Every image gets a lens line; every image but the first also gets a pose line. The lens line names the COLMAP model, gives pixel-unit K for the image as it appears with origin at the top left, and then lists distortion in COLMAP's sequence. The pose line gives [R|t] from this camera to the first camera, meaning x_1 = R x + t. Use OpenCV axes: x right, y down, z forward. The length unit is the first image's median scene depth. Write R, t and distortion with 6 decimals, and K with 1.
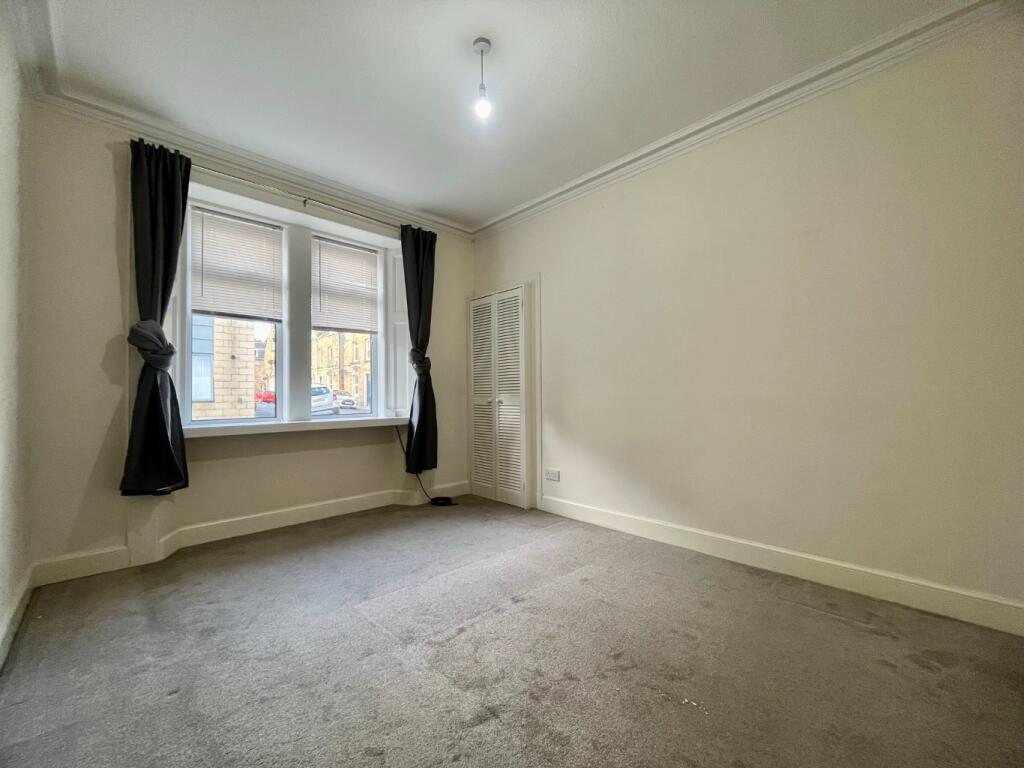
lens RADIAL K [[418.0, 0, 507.0], [0, 418.0, 392.0], [0, 0, 1]] dist [-0.001412, -0.000632]
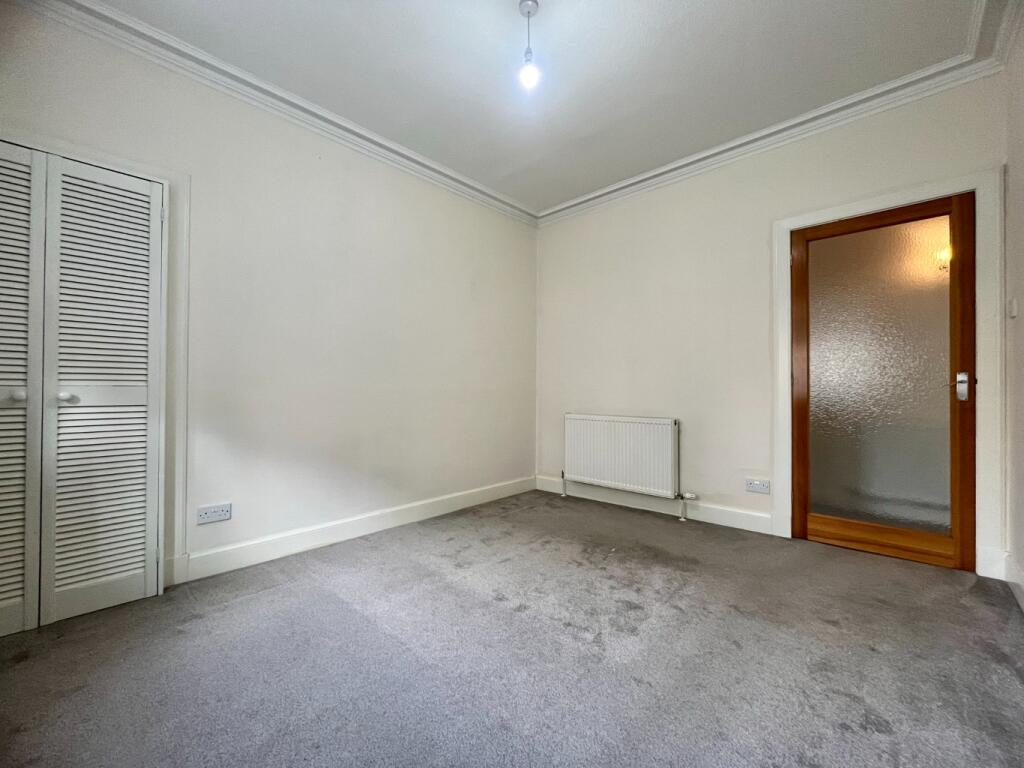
lens RADIAL K [[418.0, 0, 511.4], [0, 418.0, 388.0], [0, 0, 1]] dist [-0.001412, -0.000632]
pose [[-0.052259, 0.010091, 0.998583, -0.649969], [-0.007463, 0.999917, -0.010495, 0.017196], [-0.998606, -0.008001, -0.052179, 0.711852]]
